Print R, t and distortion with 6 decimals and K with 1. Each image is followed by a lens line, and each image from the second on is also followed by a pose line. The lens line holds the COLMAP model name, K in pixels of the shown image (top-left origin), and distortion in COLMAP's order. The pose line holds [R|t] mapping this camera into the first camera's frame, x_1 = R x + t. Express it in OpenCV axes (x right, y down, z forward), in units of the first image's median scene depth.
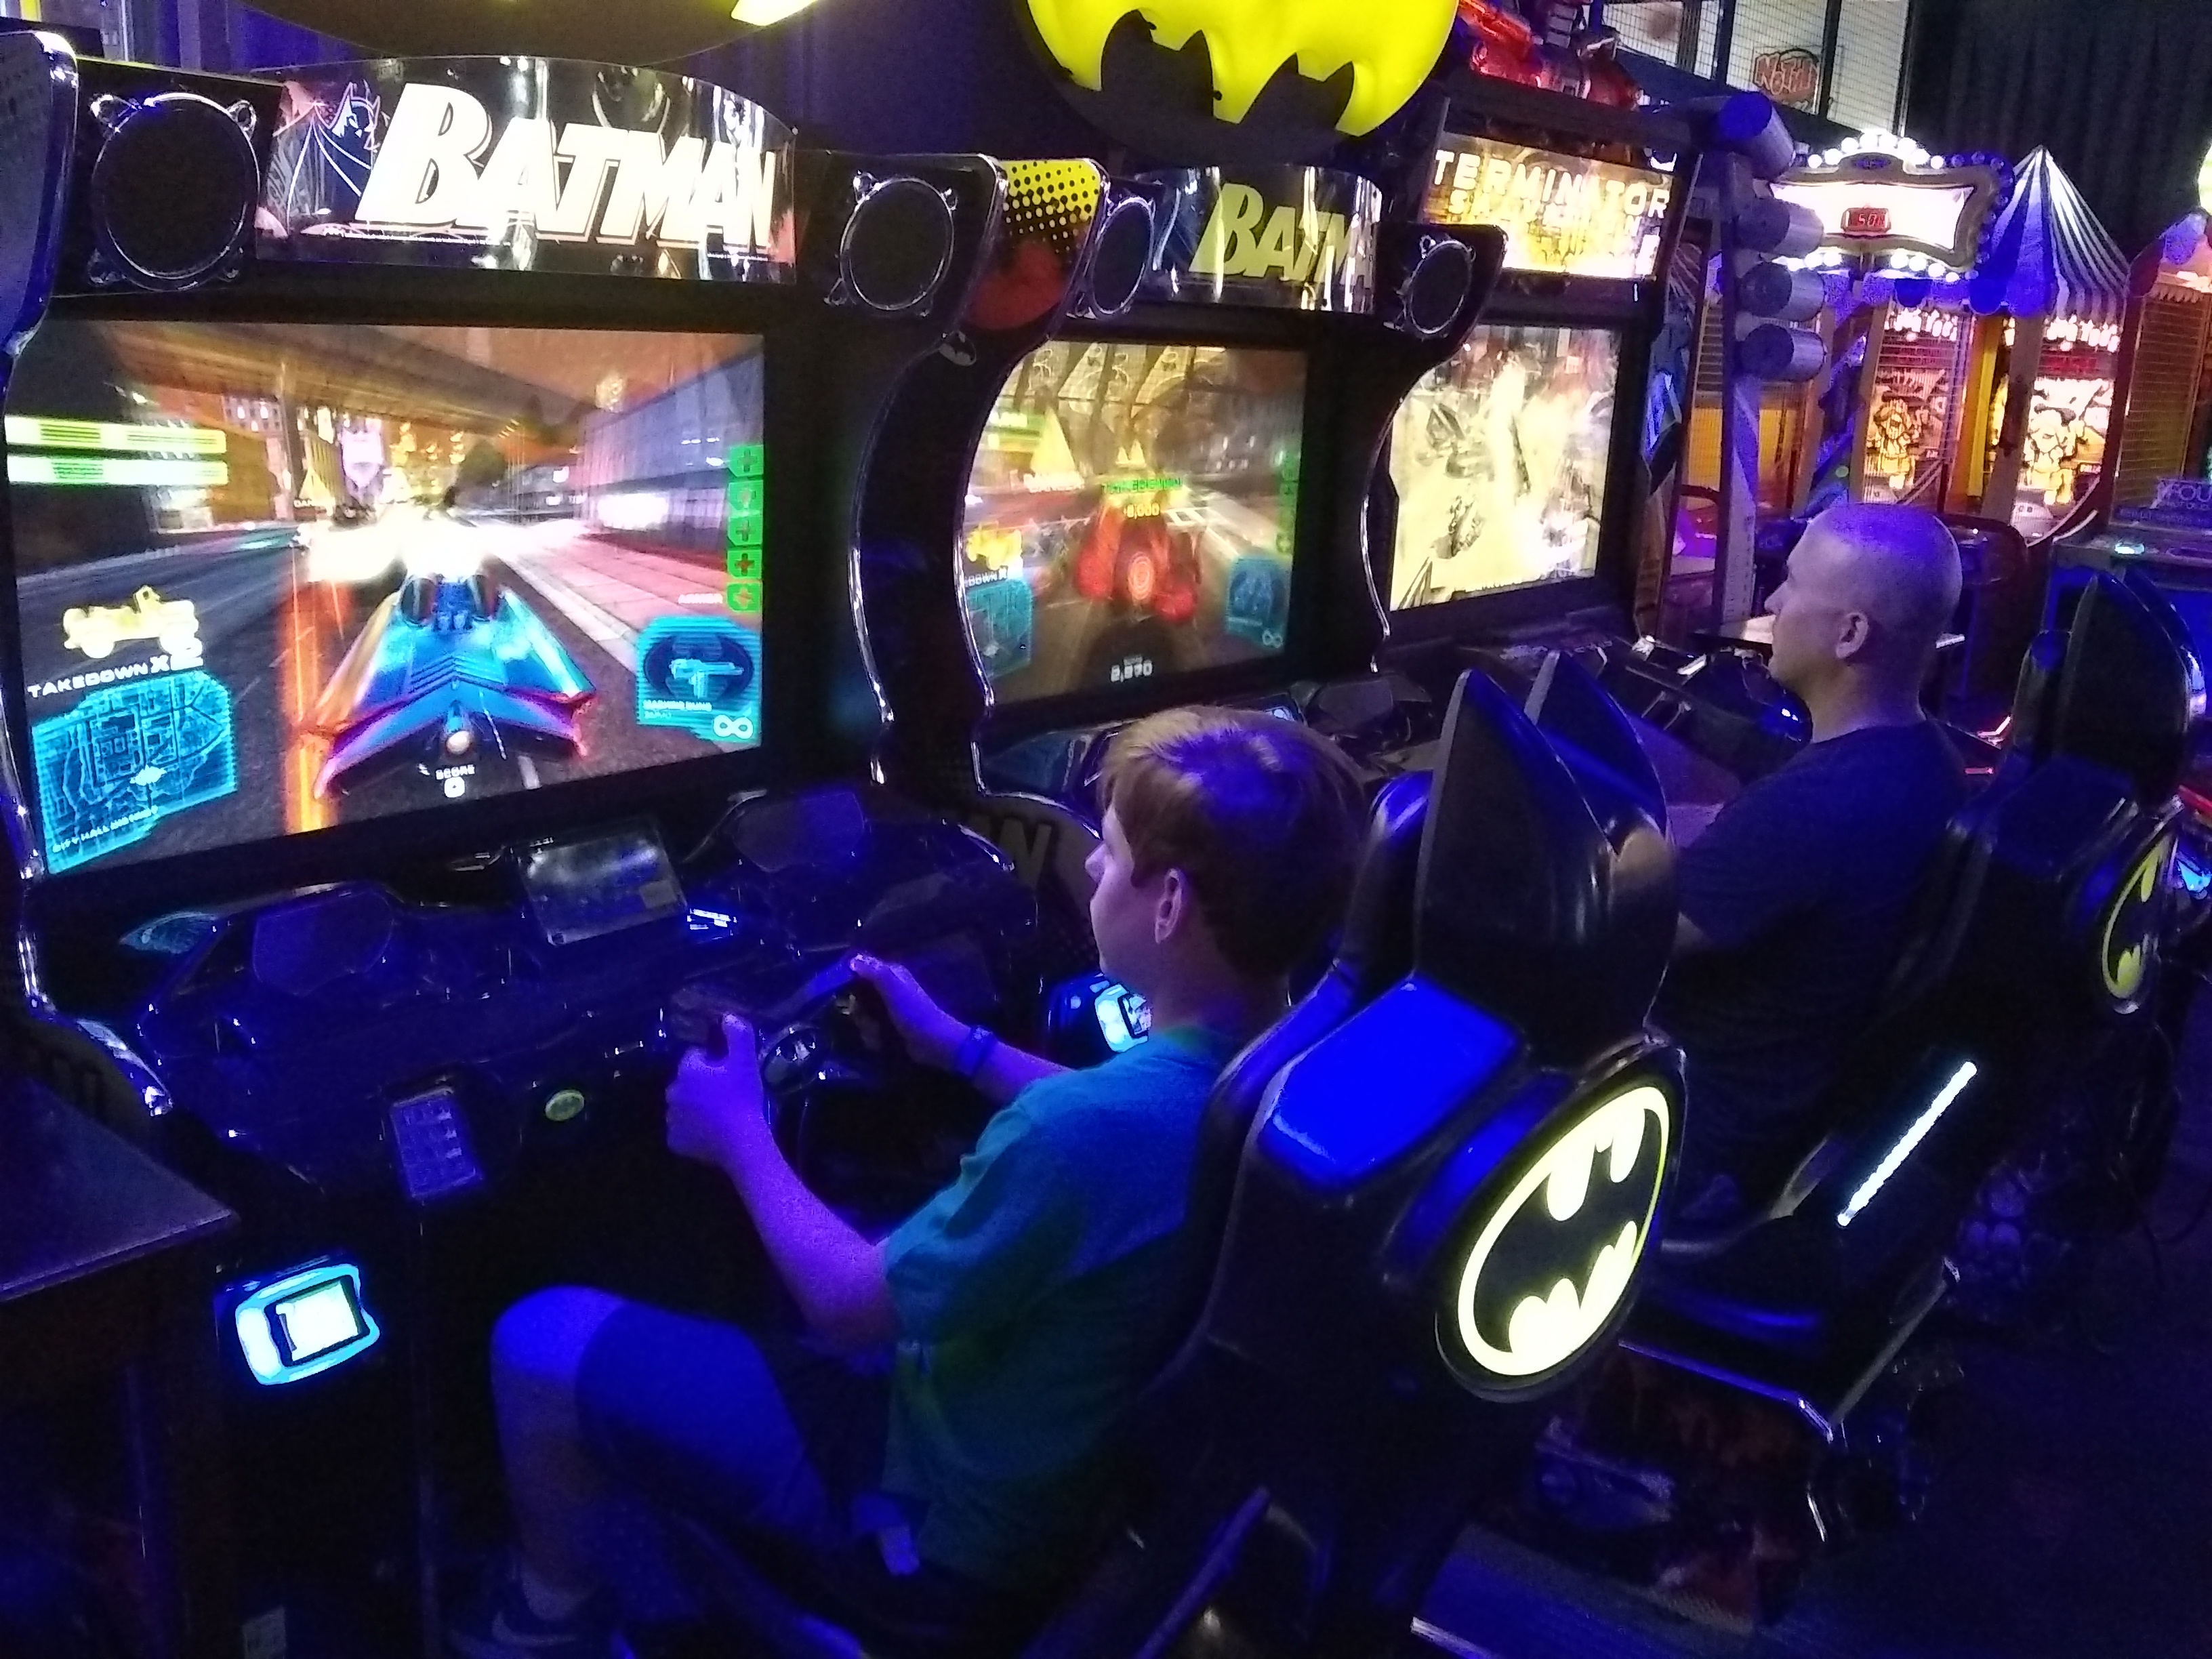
lens RADIAL K [[2000.3, 0, 1110.1], [0, 2000.3, 821.6], [0, 0, 1]] dist [0.021050, -0.082580]
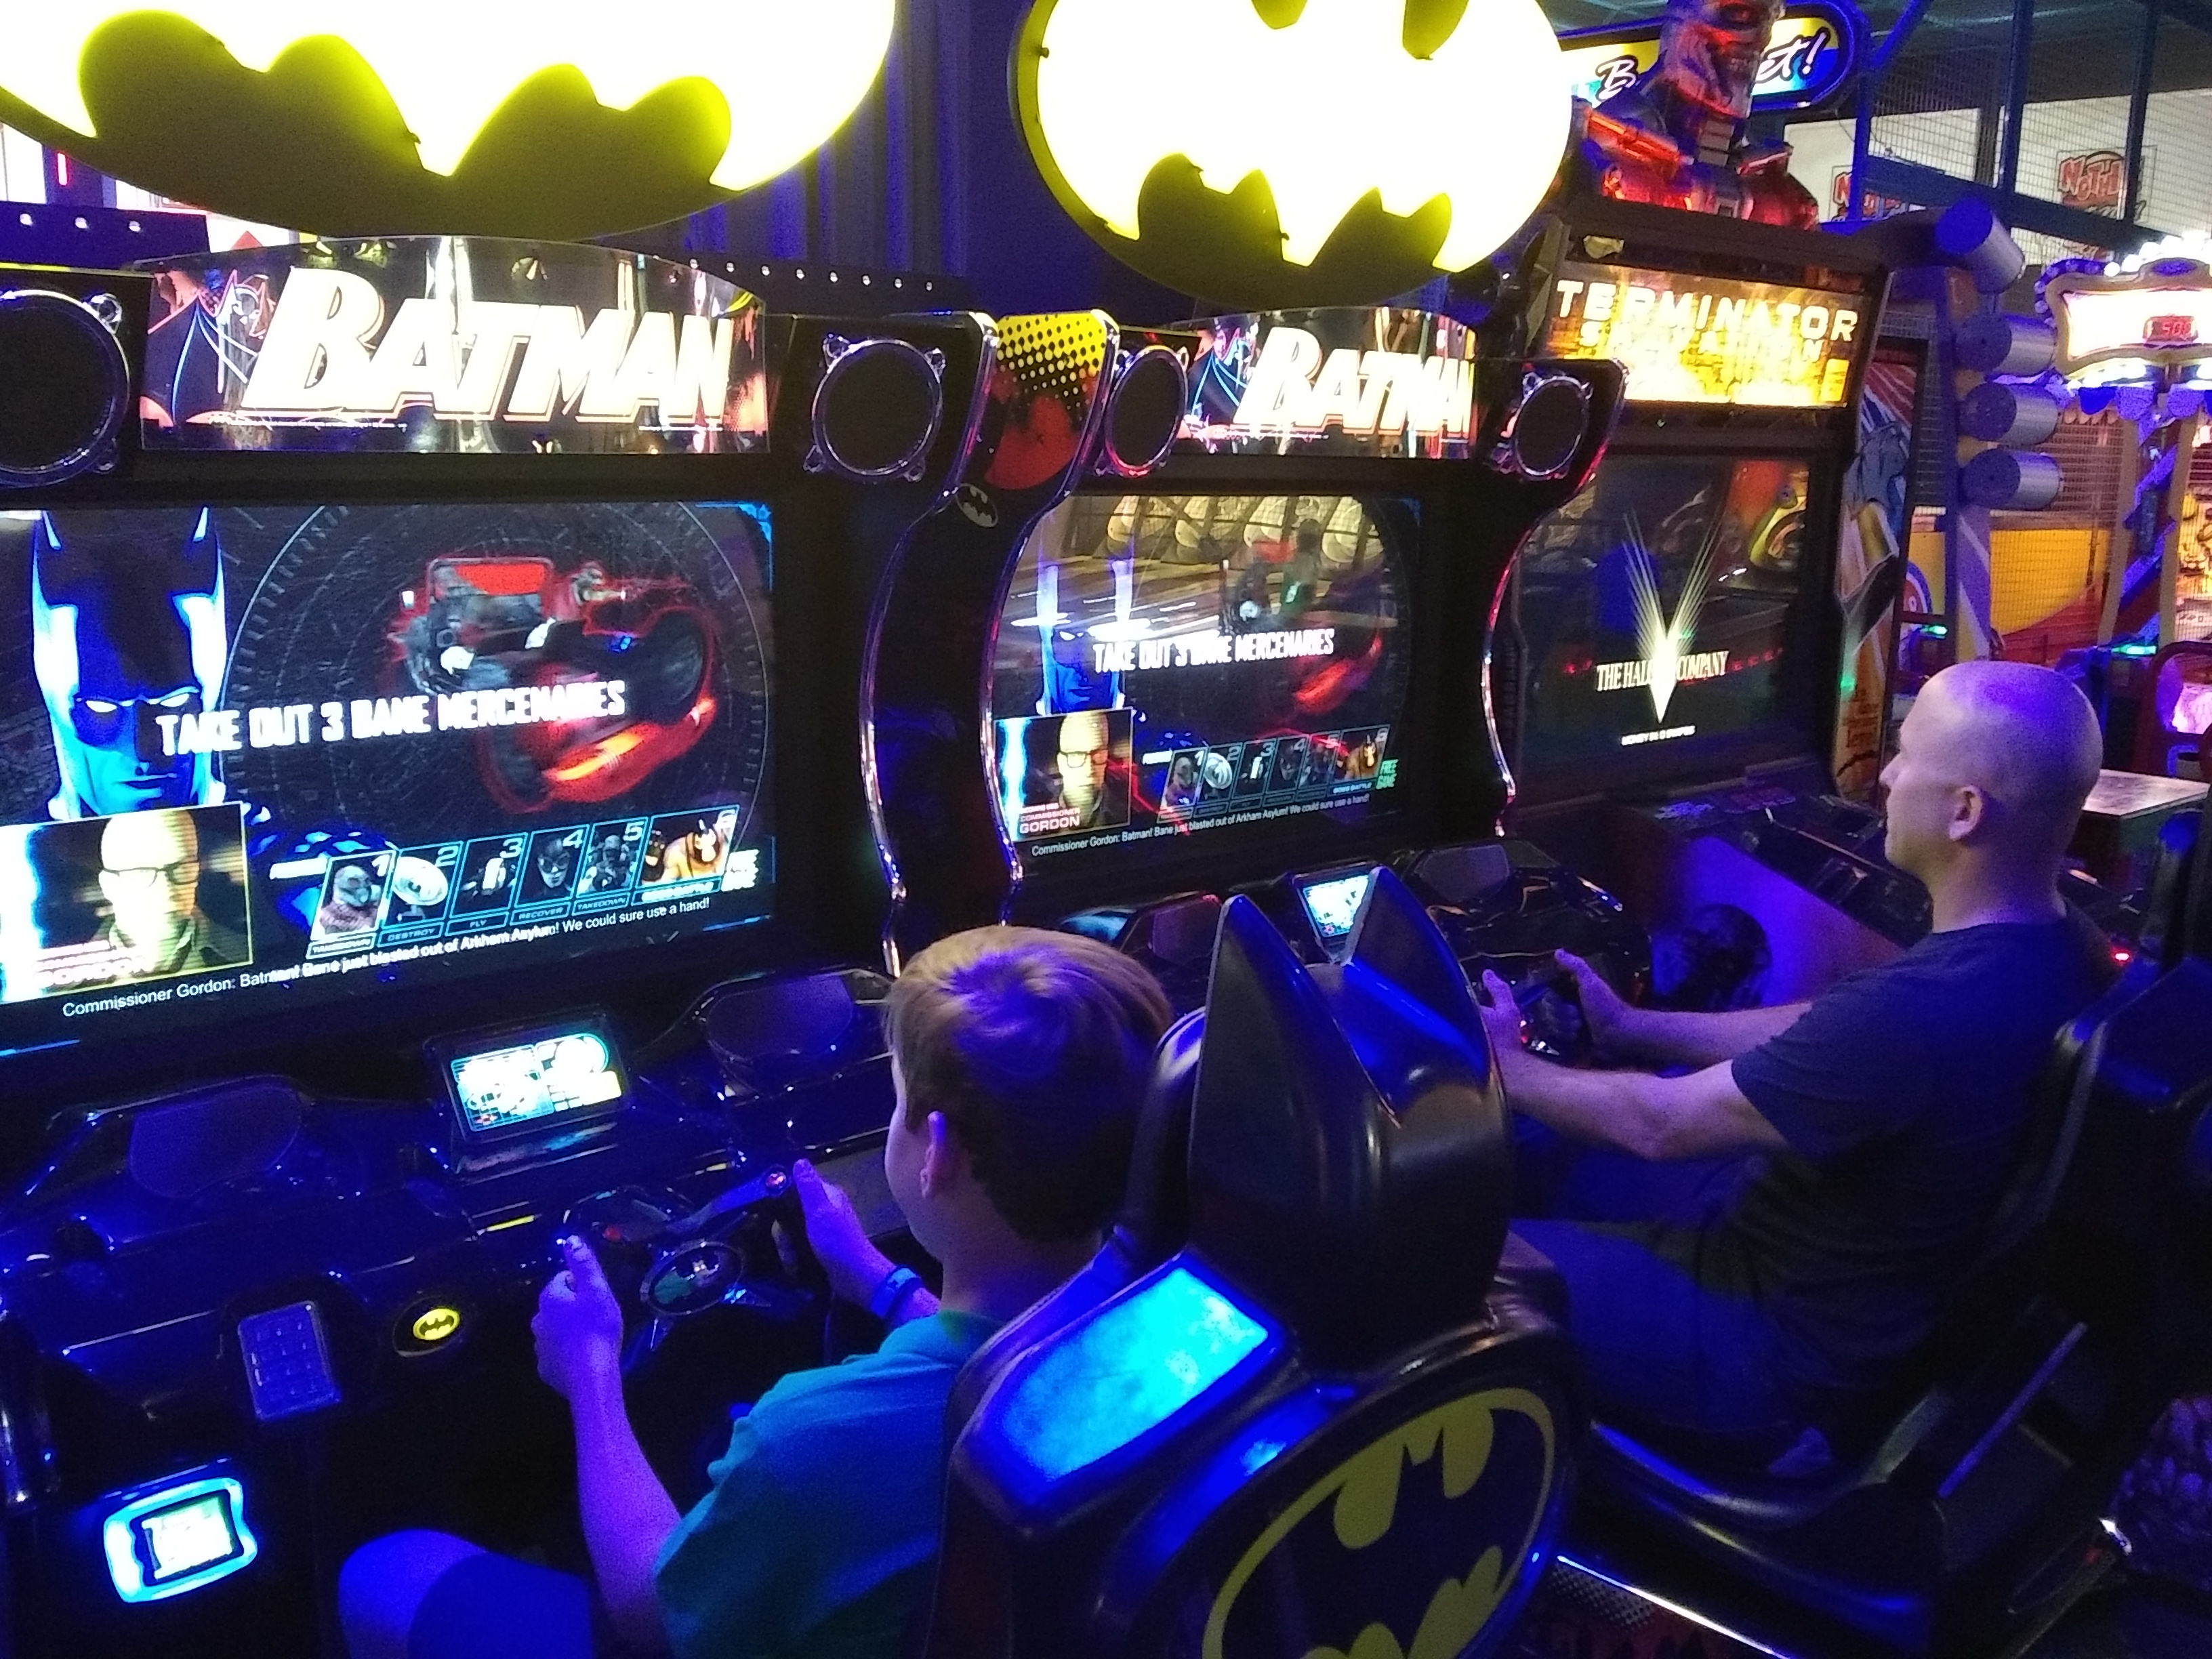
lens RADIAL K [[2000.3, 0, 1088.7], [0, 2000.3, 840.9], [0, 0, 1]] dist [0.021050, -0.082580]
pose [[0.986802, 0.005151, -0.161852, 0.107536], [-0.013858, 0.998514, -0.052713, -0.023489], [0.161340, 0.054260, 0.985406, 0.061267]]
